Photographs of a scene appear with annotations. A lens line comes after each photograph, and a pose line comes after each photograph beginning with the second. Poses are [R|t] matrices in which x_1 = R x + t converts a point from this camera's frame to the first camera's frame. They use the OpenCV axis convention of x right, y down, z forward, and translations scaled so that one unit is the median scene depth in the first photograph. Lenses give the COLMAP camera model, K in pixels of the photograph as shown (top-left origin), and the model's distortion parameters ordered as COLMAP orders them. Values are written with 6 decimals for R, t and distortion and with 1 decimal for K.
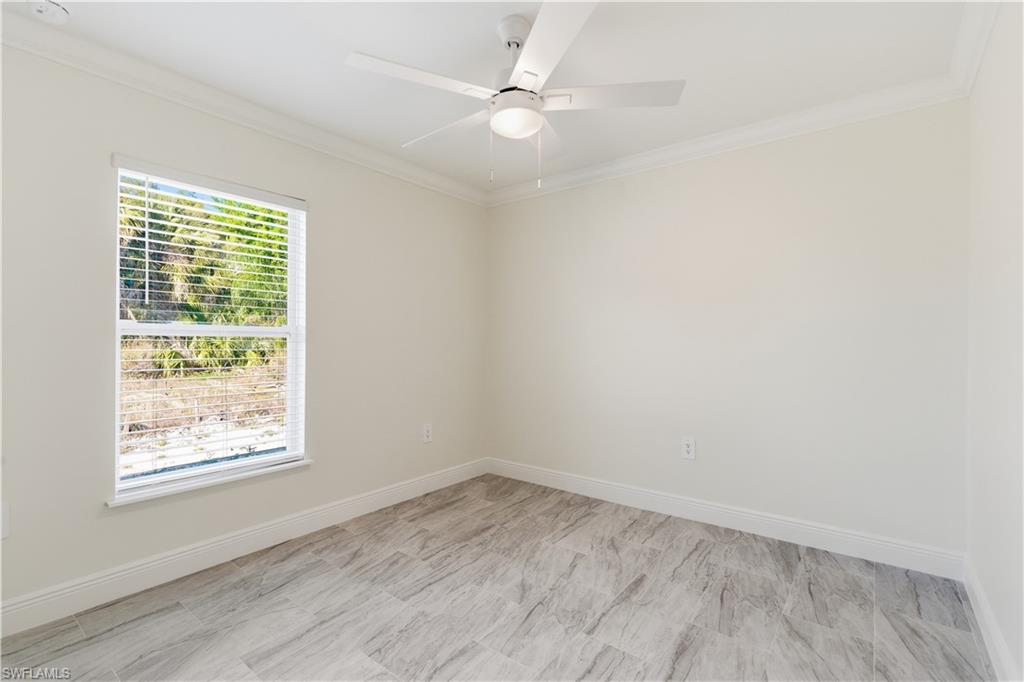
lens RADIAL K [[465.3, 0, 515.2], [0, 465.3, 342.0], [0, 0, 1]] dist [0.004561, -0.002014]
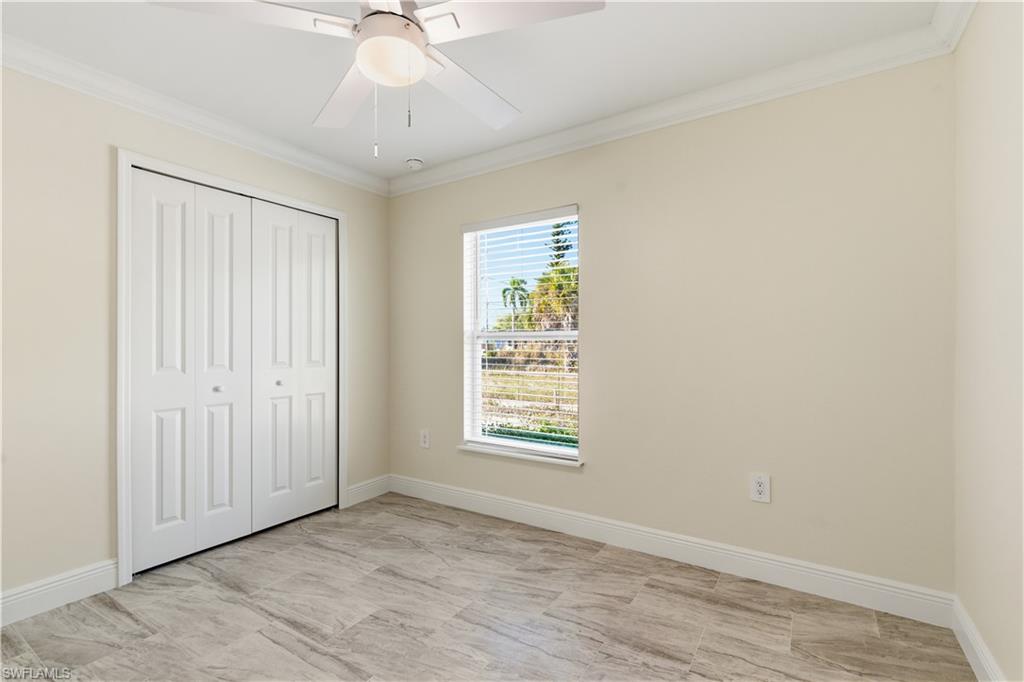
lens RADIAL K [[465.3, 0, 504.9], [0, 465.3, 340.4], [0, 0, 1]] dist [0.004561, -0.002014]
pose [[0.075463, -0.007651, -0.997119, 0.594597], [0.002829, 0.999968, -0.007459, -0.002130], [0.997145, -0.002258, 0.075482, 0.846103]]
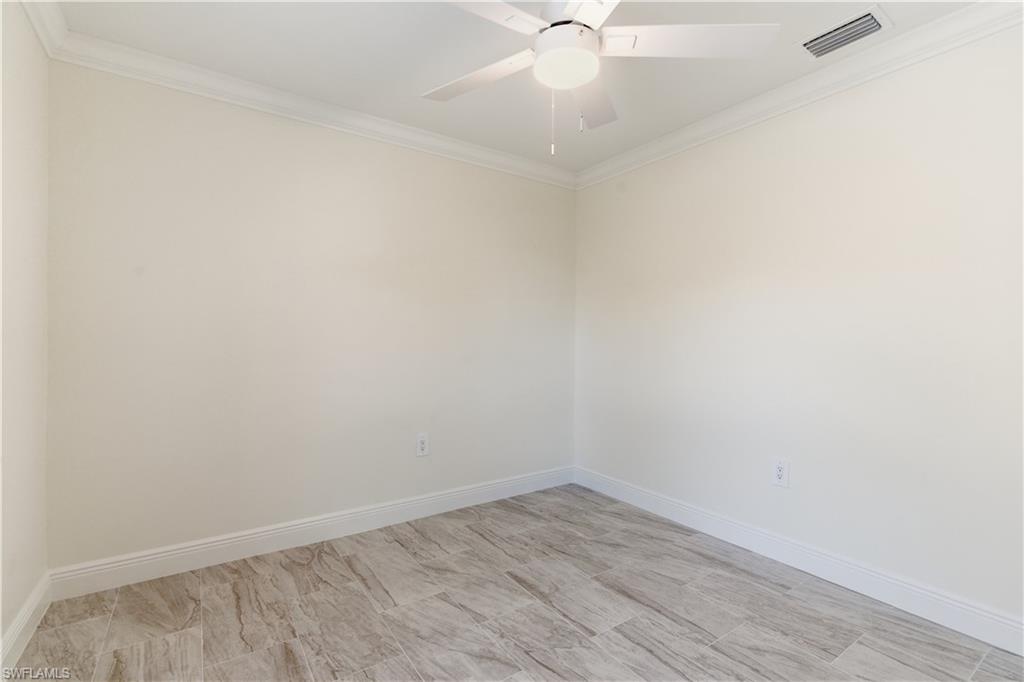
lens RADIAL K [[465.3, 0, 506.6], [0, 465.3, 339.8], [0, 0, 1]] dist [0.004561, -0.002014]
pose [[0.310194, -0.004689, 0.950662, -0.604561], [-0.005094, 0.999965, 0.006594, -0.002078], [-0.950660, -0.006888, 0.310159, 0.632728]]
